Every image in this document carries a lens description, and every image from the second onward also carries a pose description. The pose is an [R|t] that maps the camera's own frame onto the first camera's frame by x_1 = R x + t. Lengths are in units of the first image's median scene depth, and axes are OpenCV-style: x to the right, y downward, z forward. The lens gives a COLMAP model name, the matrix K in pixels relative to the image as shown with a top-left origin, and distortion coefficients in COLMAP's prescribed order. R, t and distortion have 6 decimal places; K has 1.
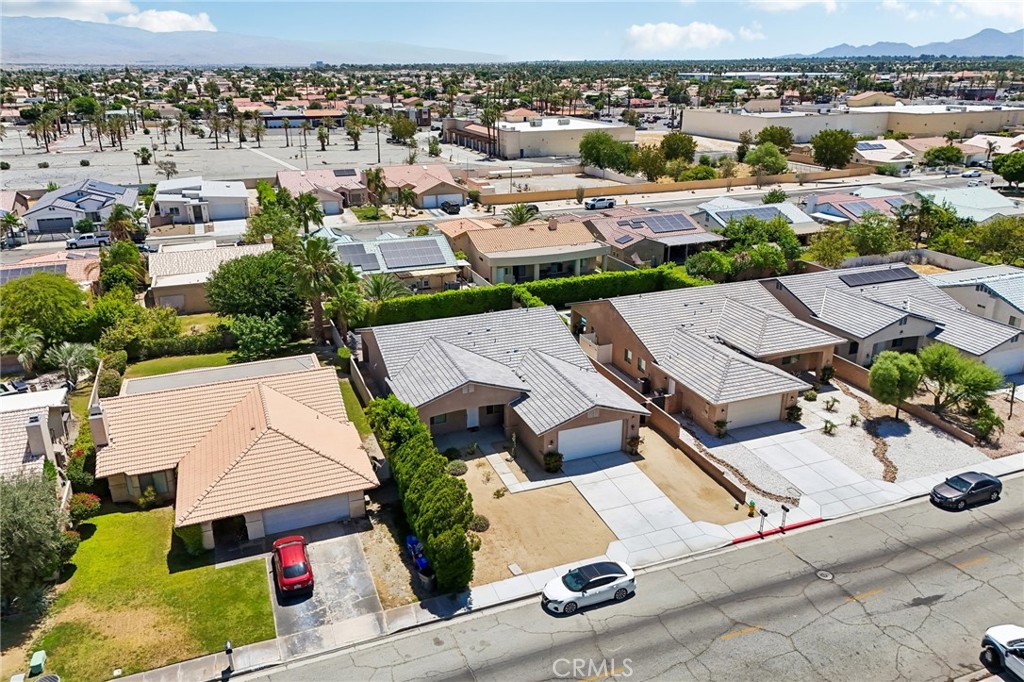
lens RADIAL K [[755.5, 0, 512.0], [0, 755.5, 341.0], [0, 0, 1]] dist [0.057538, -0.058990]
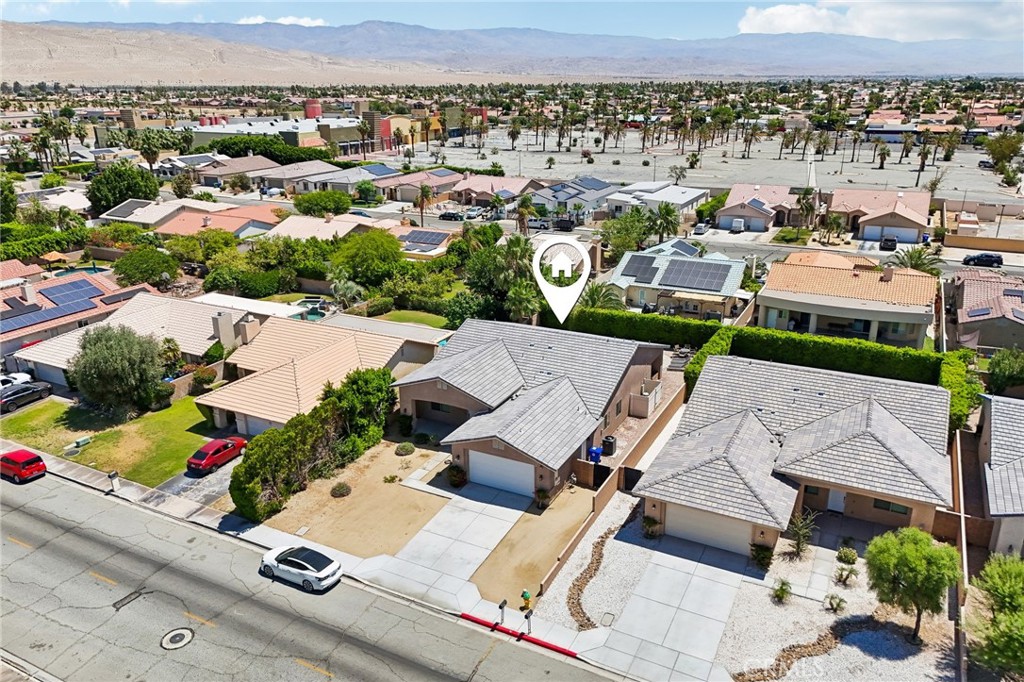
lens RADIAL K [[755.5, 0, 512.0], [0, 755.5, 341.0], [0, 0, 1]] dist [0.057538, -0.058990]
pose [[0.659577, 0.245591, -0.710383, 0.653379], [-0.254248, 0.962301, 0.096618, -0.108536], [0.707330, 0.116887, 0.697152, 0.281422]]
